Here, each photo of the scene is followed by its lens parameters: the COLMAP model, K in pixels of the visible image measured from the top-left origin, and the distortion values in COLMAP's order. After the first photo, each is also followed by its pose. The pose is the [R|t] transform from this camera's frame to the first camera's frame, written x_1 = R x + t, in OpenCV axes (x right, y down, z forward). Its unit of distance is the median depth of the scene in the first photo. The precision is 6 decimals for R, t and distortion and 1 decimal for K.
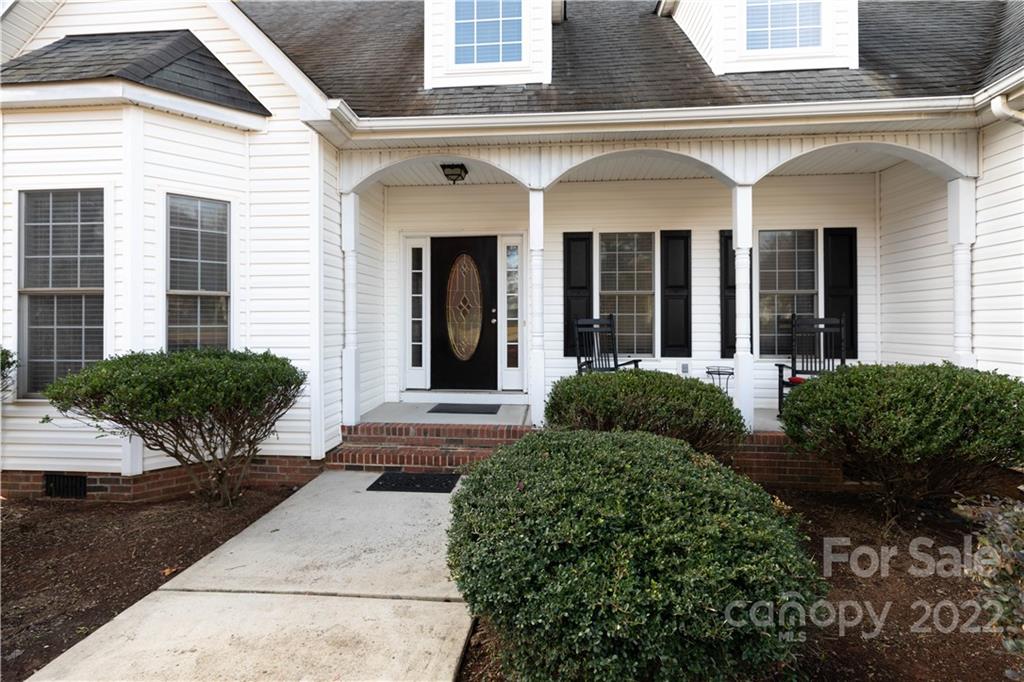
lens RADIAL K [[460.0, 0, 499.3], [0, 460.0, 318.1], [0, 0, 1]] dist [0.002273, 0.000100]
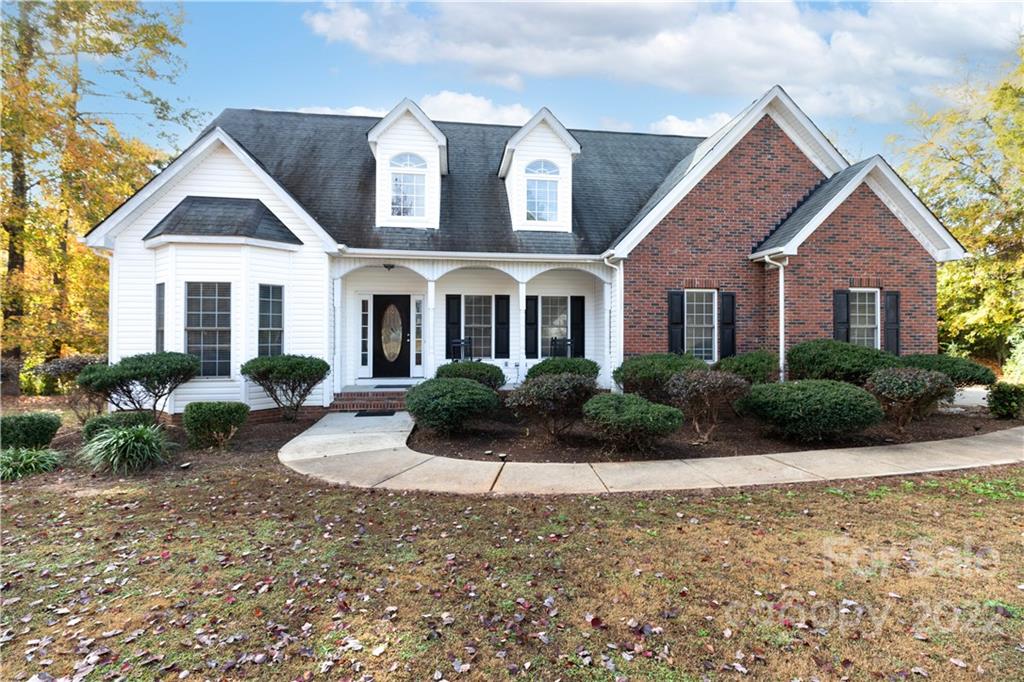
lens RADIAL K [[482.6, 0, 518.1], [0, 482.6, 329.6], [0, 0, 1]] dist [0.003491, 0.000233]
pose [[0.969046, 0.004073, 0.246845, -0.069576], [-0.003920, 0.999992, -0.001111, -0.039844], [-0.246848, 0.000109, 0.969054, -1.083941]]
